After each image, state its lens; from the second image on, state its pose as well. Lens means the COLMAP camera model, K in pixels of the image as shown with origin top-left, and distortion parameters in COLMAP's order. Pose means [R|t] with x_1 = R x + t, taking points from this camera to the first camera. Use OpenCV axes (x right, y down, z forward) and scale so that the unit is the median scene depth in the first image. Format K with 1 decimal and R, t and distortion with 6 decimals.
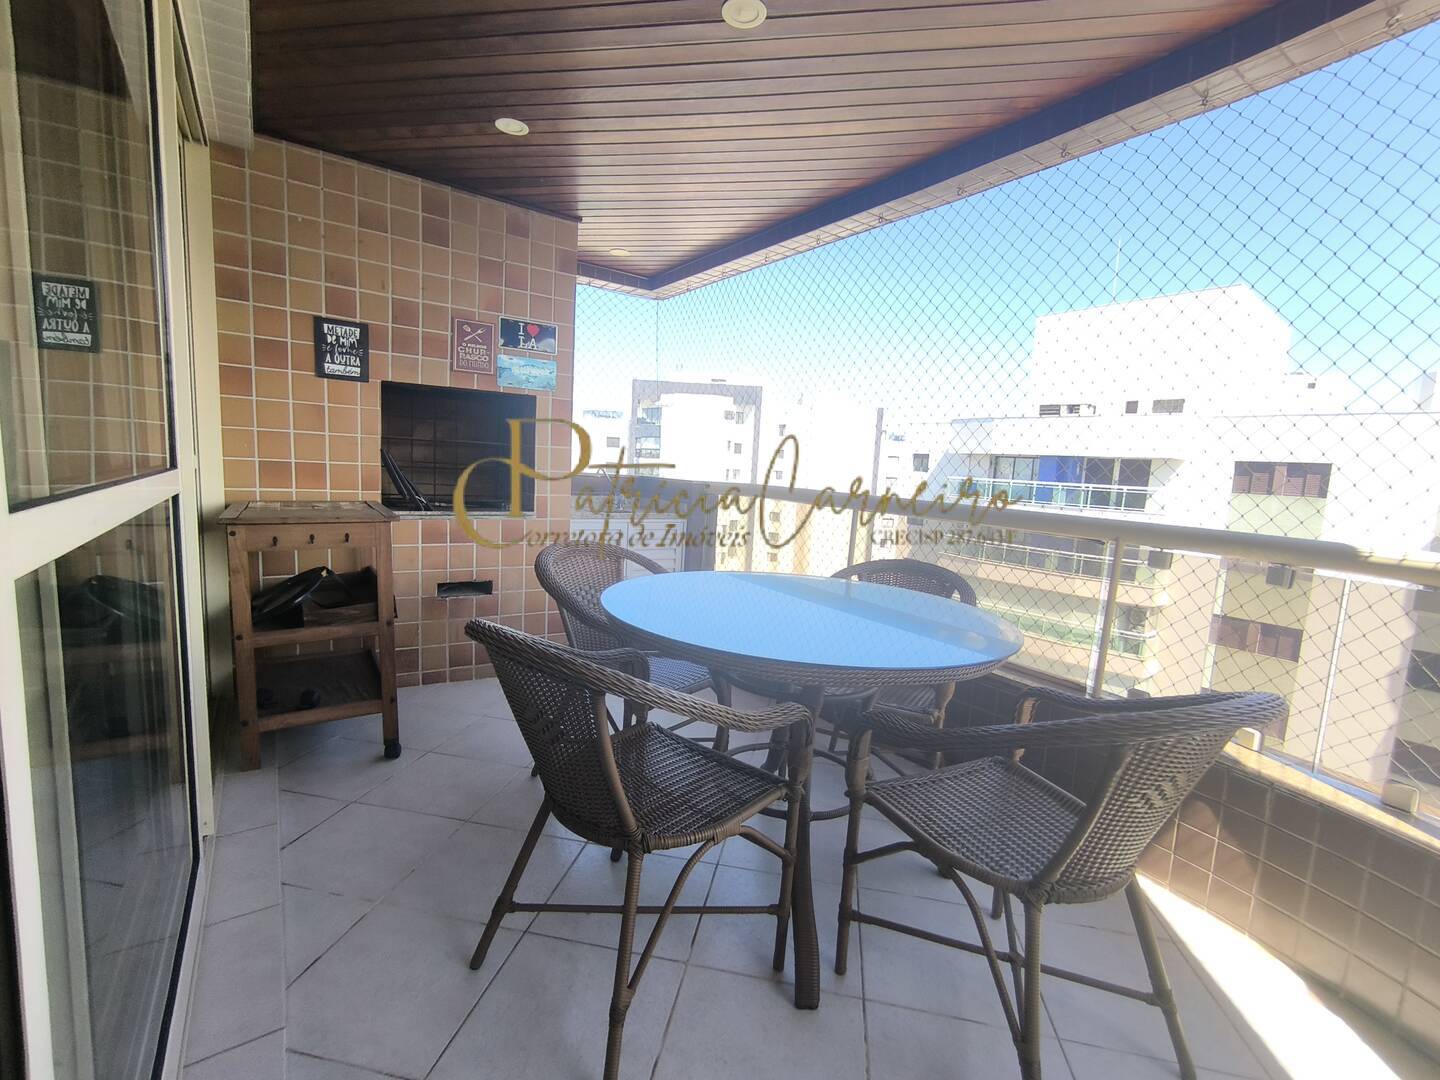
lens RADIAL K [[656.1, 0, 720.1], [0, 656.1, 542.3], [0, 0, 1]] dist [-0.003854, 0.001905]
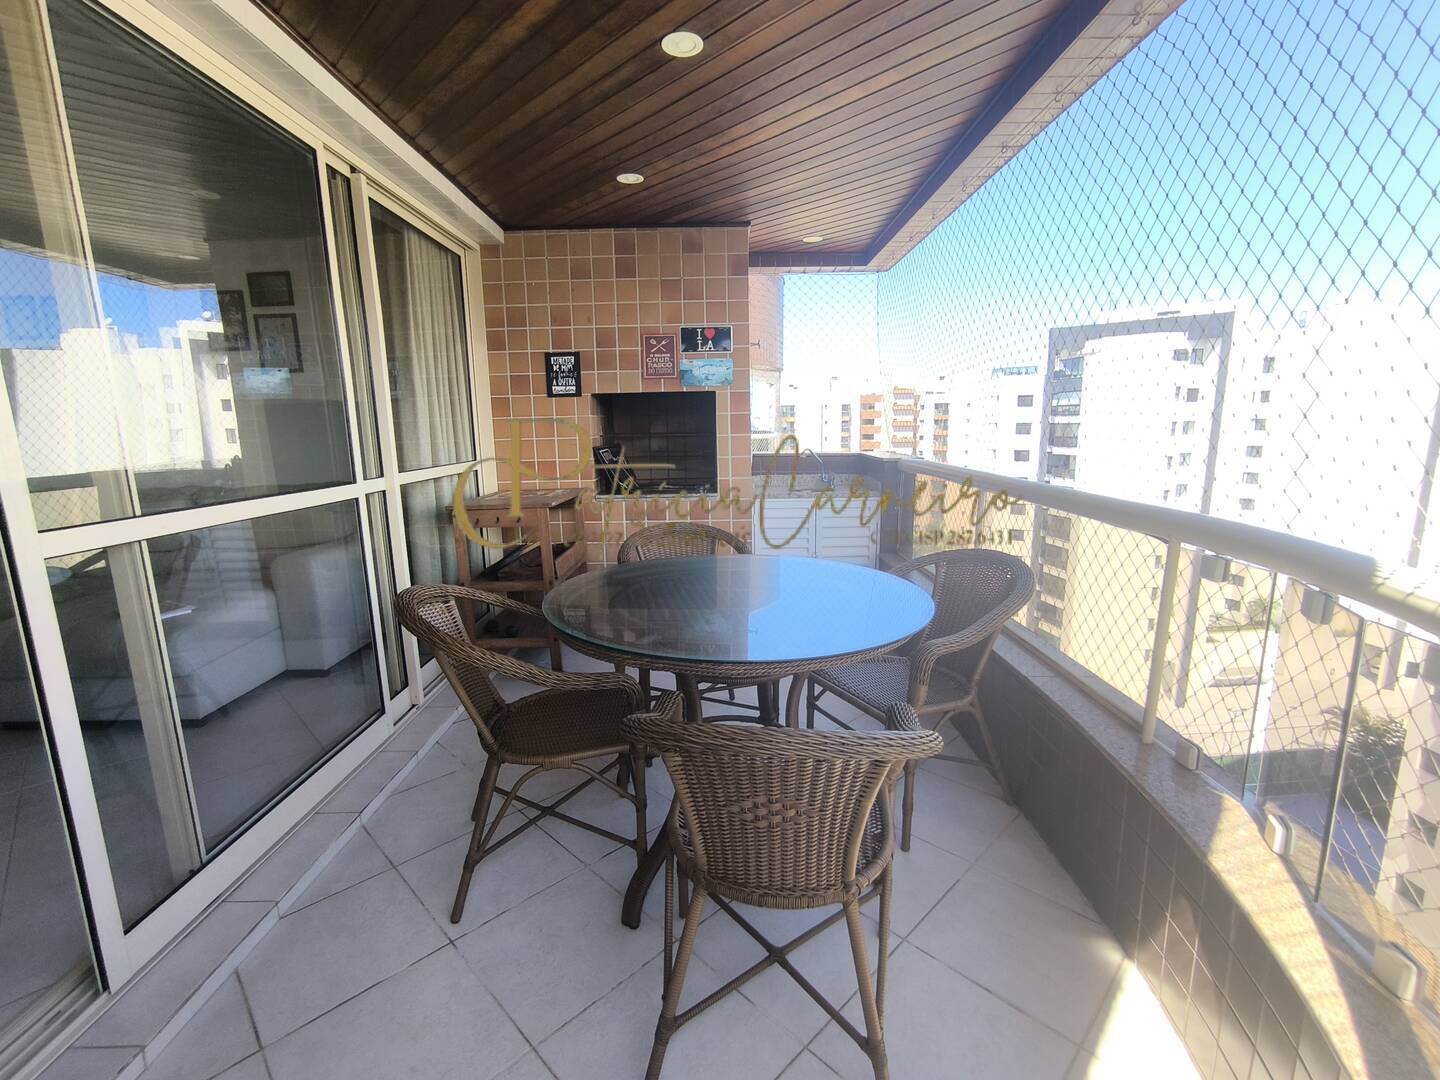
lens RADIAL K [[656.1, 0, 679.0], [0, 656.1, 541.0], [0, 0, 1]] dist [-0.003854, 0.001905]
pose [[0.800796, 0.039144, -0.597656, 0.407614], [-0.013046, 0.998765, 0.047934, -0.020155], [0.598795, -0.030588, 0.800318, 0.054168]]
